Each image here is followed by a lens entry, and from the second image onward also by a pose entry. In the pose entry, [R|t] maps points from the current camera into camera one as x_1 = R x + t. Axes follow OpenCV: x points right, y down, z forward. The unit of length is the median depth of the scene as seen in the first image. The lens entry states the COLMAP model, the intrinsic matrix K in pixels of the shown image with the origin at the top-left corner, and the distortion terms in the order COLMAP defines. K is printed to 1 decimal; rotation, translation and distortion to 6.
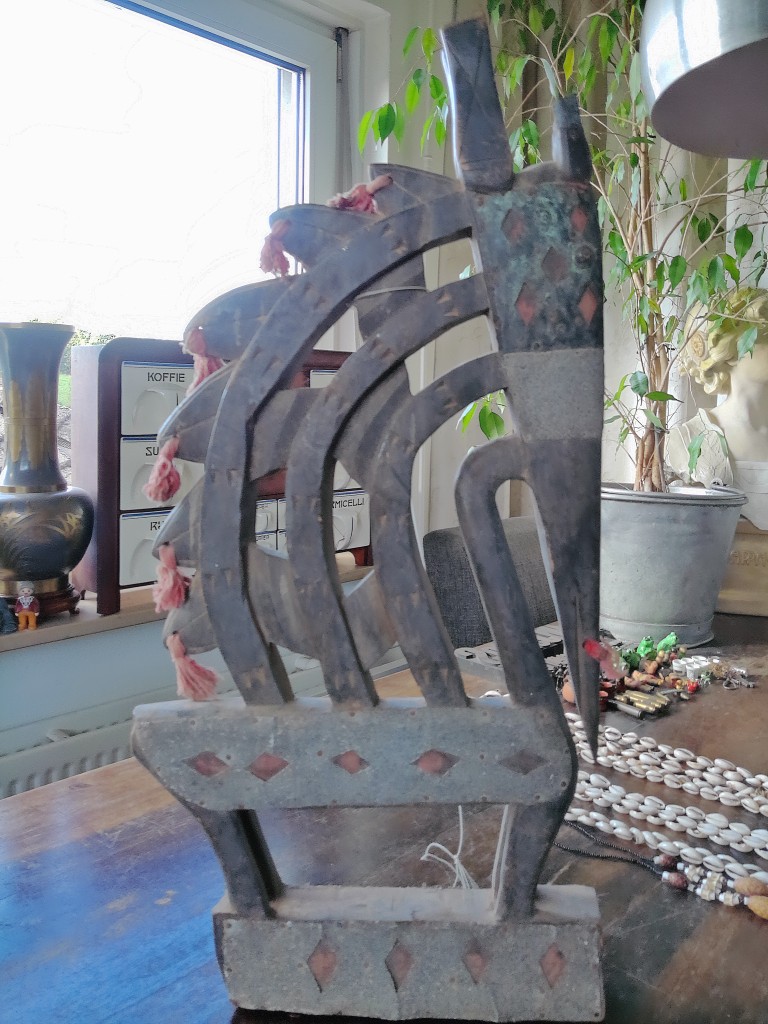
lens RADIAL K [[1003.7, 0, 442.4], [0, 1003.7, 439.3], [0, 0, 1]] dist [-0.009838, 0.000000]
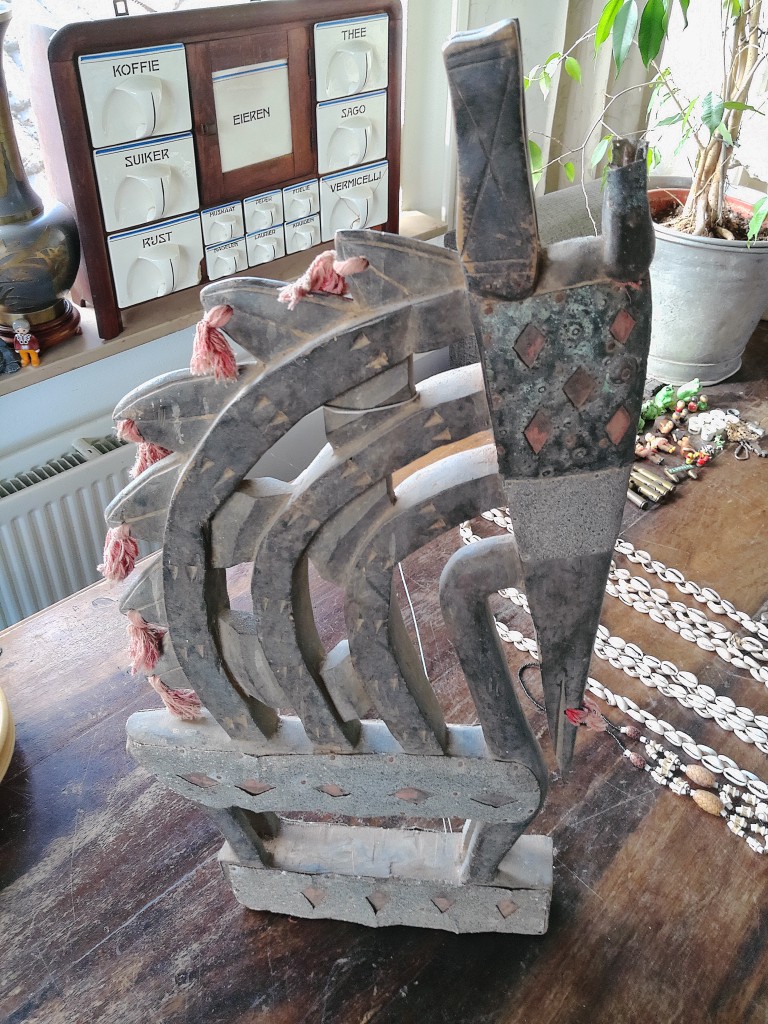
lens RADIAL K [[972.5, 0, 435.7], [0, 972.5, 492.1], [0, 0, 1]] dist [-0.018621, 0.000000]
pose [[0.997732, 0.060923, -0.028623, 0.028146], [-0.032224, 0.805641, 0.591526, -0.536285], [0.059097, -0.589262, 0.805777, 0.353630]]
